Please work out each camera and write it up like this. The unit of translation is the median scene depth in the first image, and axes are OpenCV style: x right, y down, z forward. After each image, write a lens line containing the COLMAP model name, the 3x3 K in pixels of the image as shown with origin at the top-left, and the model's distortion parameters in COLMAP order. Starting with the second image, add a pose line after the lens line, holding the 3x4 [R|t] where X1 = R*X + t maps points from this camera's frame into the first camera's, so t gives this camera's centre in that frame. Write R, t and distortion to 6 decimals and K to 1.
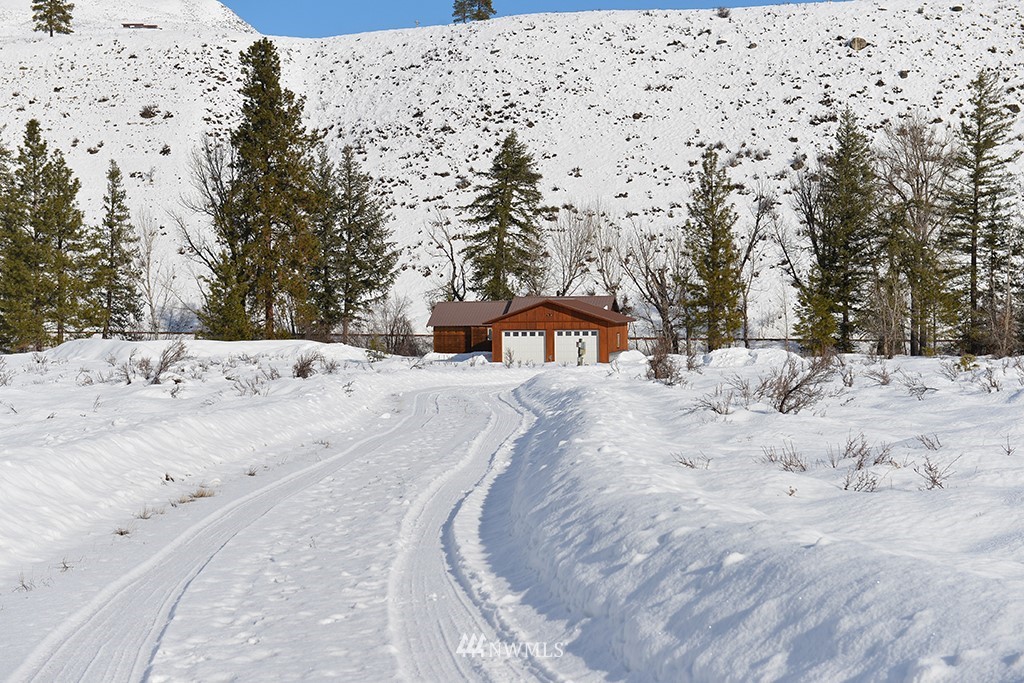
lens RADIAL K [[2062.7, 0, 512.0], [0, 2062.7, 341.5], [0, 0, 1]] dist [0.199303, -0.115767]
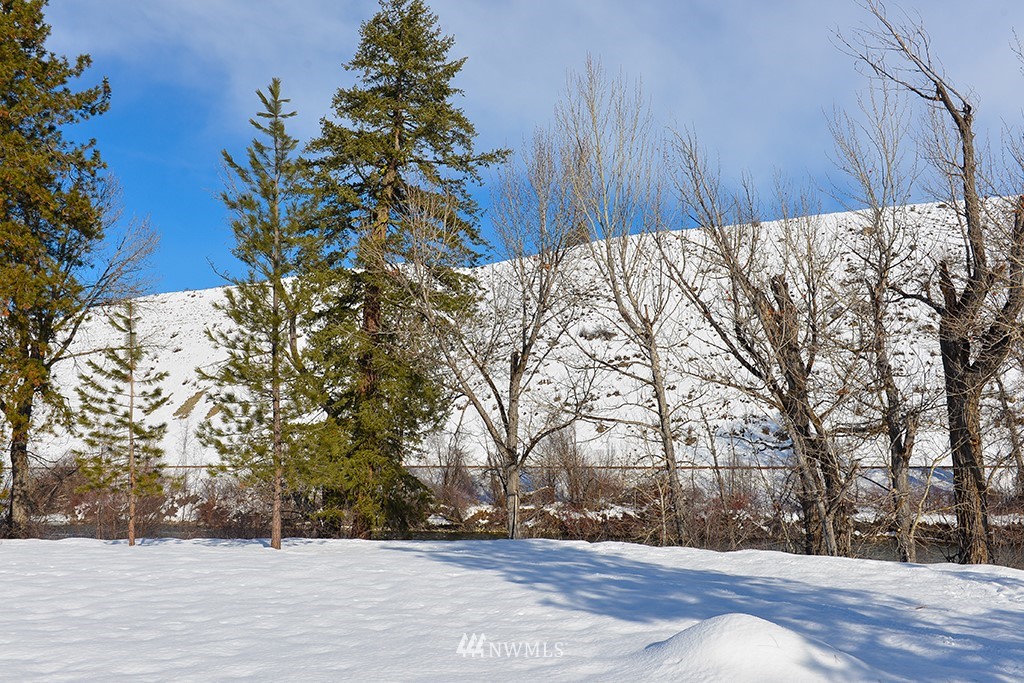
lens RADIAL K [[876.0, 0, 505.3], [0, 876.0, 339.9], [0, 0, 1]] dist [-0.006040, -0.014916]
pose [[0.988247, -0.029874, -0.149915, 0.026591], [0.007626, 0.989131, -0.146837, -0.000922], [0.152672, 0.143968, 0.977734, 0.473547]]
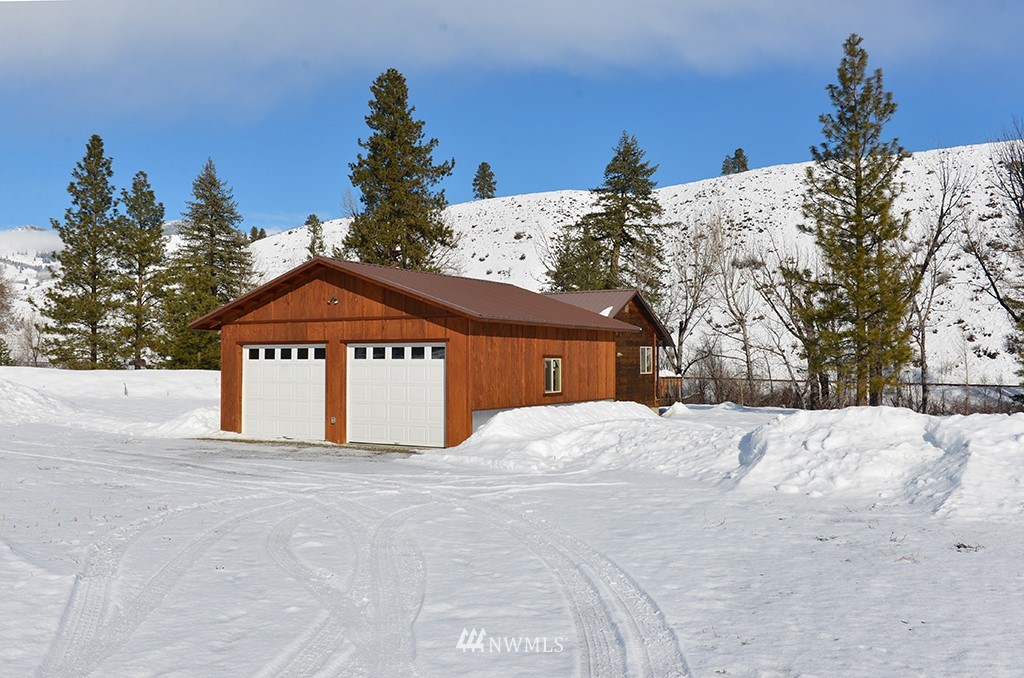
lens RADIAL K [[924.7, 0, 512.0], [0, 924.7, 339.0], [0, 0, 1]] dist [0.012512, 0.002548]
pose [[0.952738, 0.003653, -0.303772, 0.040703], [-0.017561, 0.998918, -0.043067, 0.000120], [0.303286, 0.046366, 0.951771, 0.353333]]
